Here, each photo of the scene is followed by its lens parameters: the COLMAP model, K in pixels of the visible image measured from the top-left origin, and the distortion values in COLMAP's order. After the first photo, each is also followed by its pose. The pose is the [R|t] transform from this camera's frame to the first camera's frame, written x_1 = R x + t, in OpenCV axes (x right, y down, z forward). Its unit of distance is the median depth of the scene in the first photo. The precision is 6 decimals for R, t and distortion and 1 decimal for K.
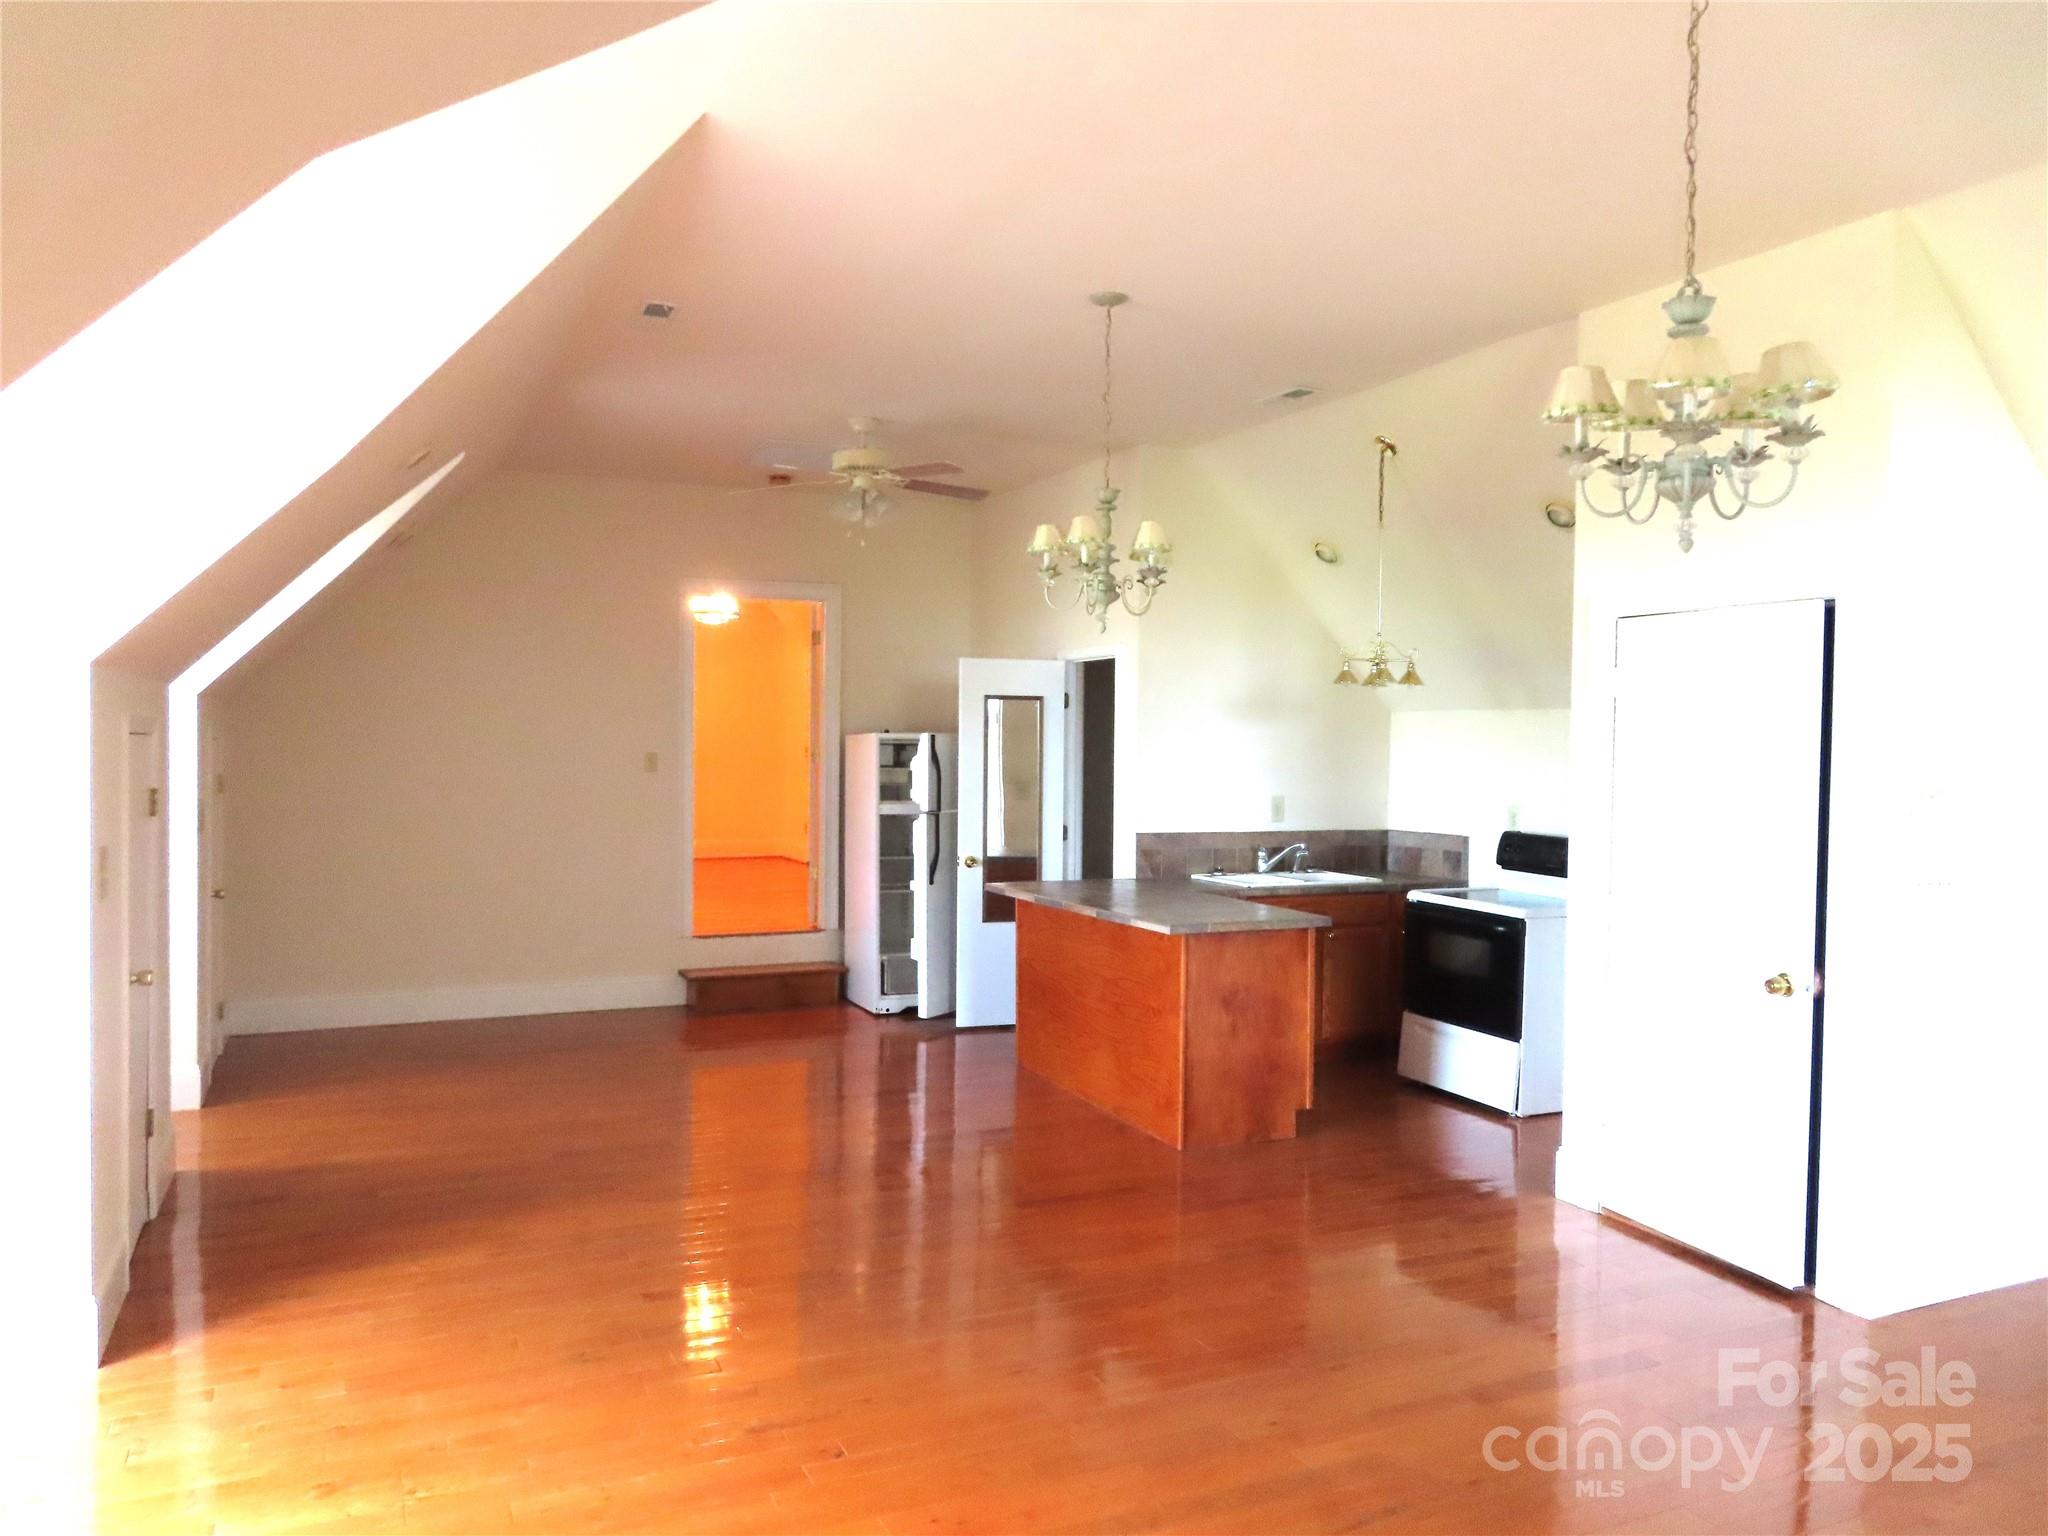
lens RADIAL K [[1450.7, 0, 1039.0], [0, 1450.7, 768.8], [0, 0, 1]] dist [-0.008958, -0.001462]
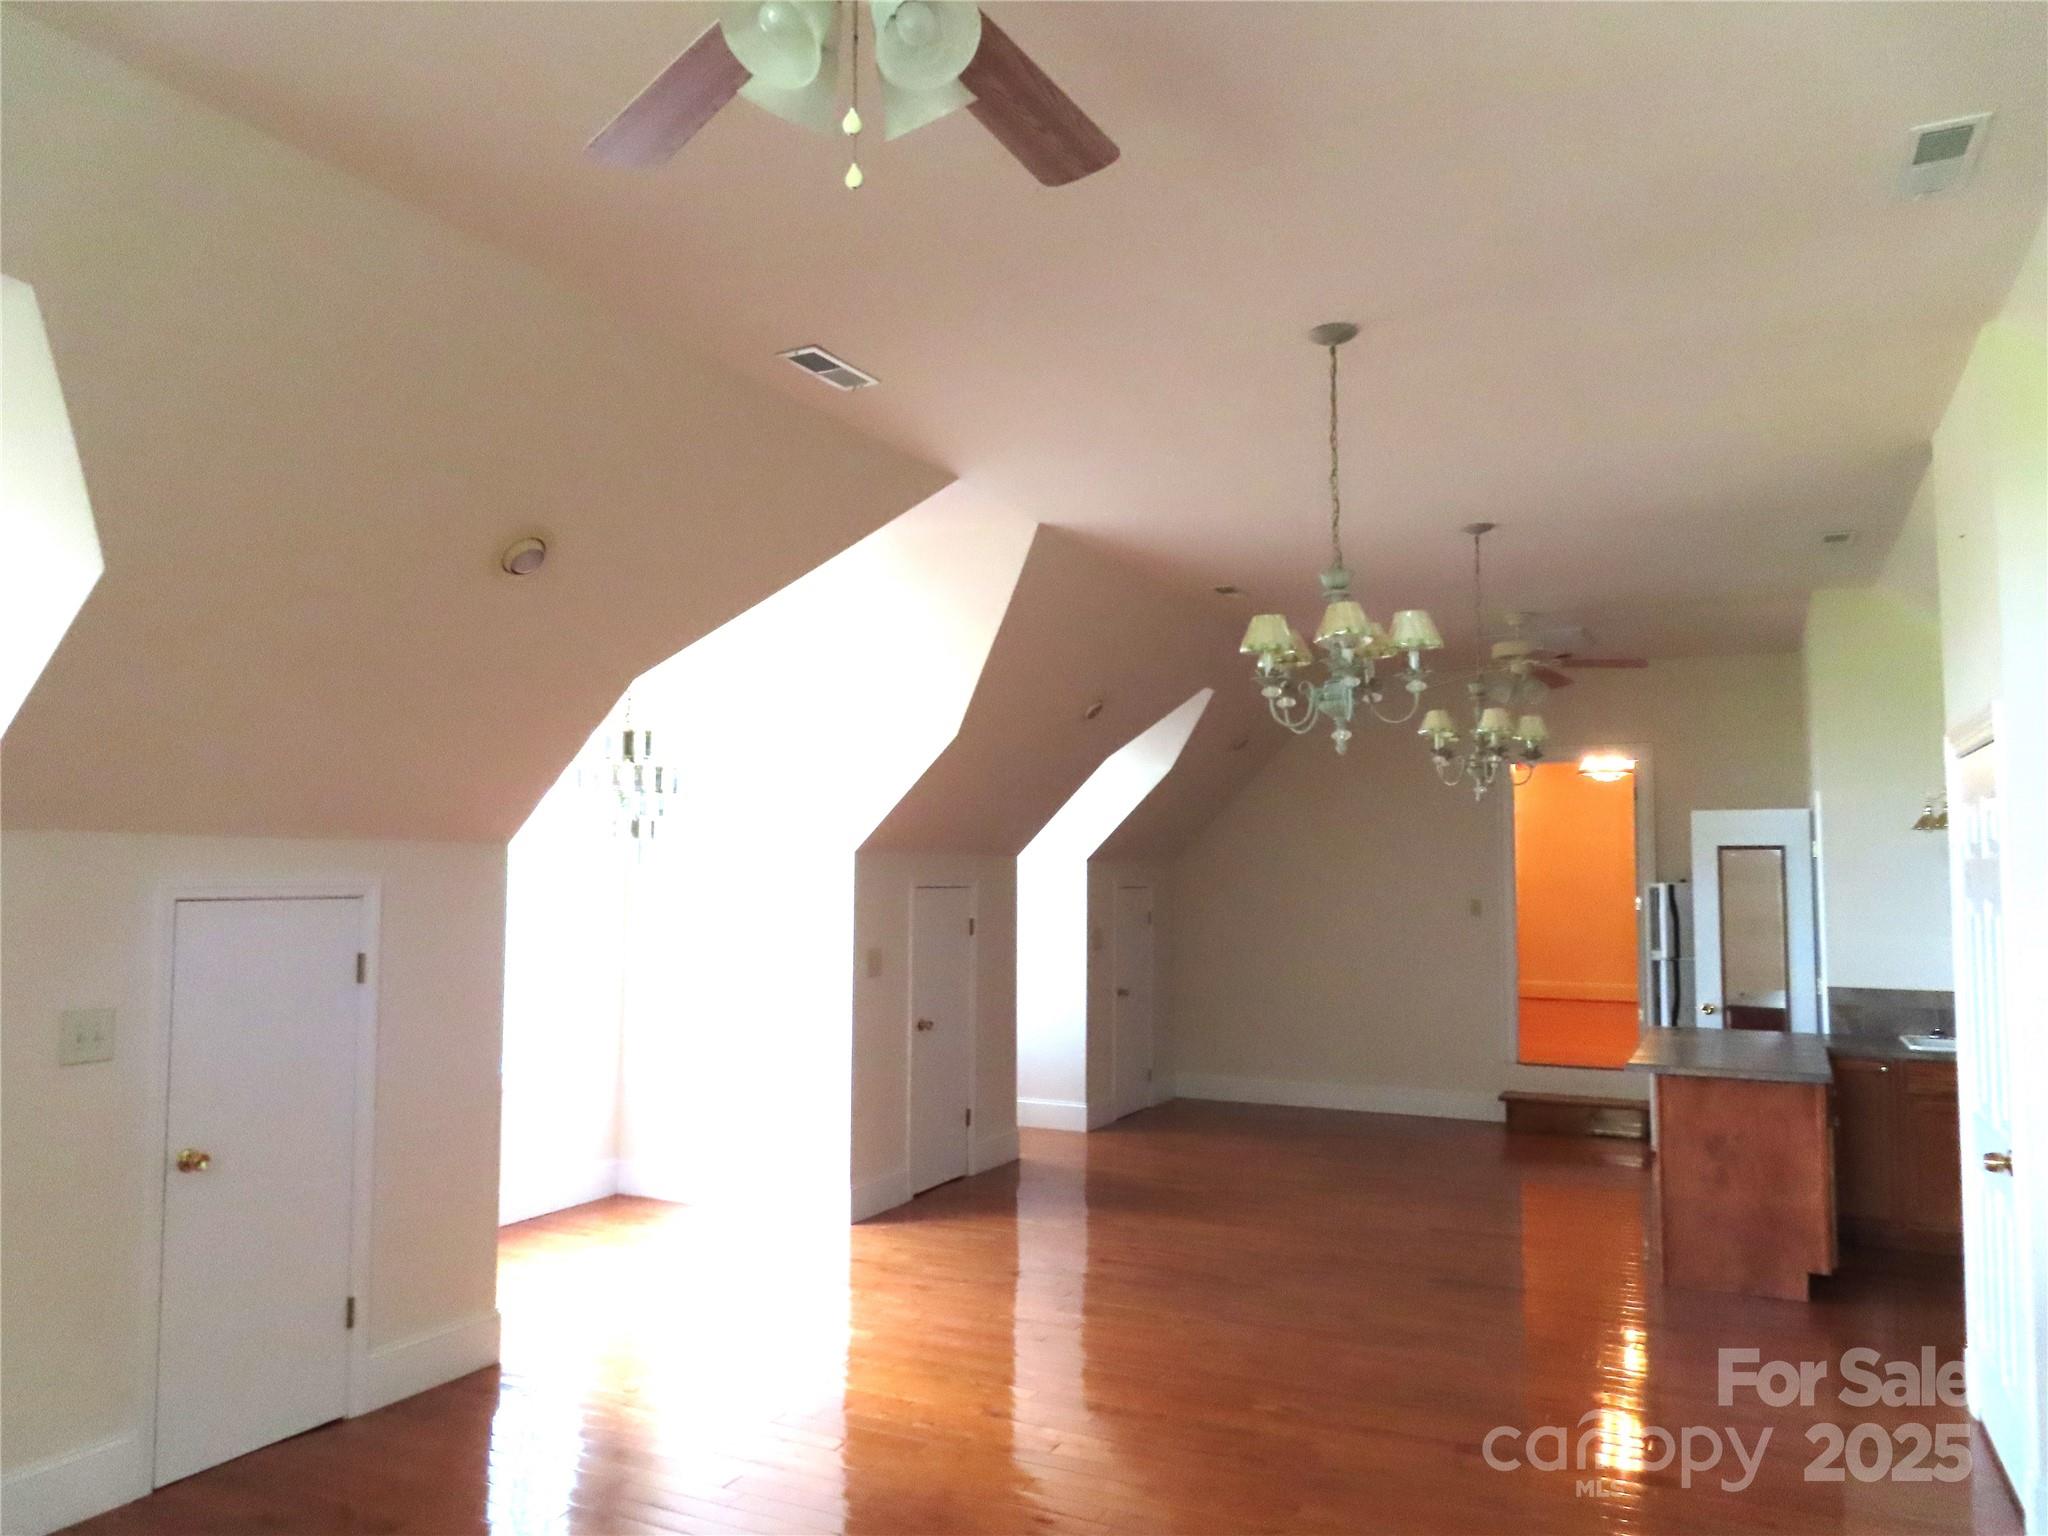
lens RADIAL K [[1450.7, 0, 1039.0], [0, 1450.7, 768.8], [0, 0, 1]] dist [-0.008958, -0.001462]
pose [[0.639520, -0.060888, -0.766359, 0.520924], [-0.015124, 0.995669, -0.091728, -0.004207], [0.768626, 0.070252, 0.635830, -0.030529]]
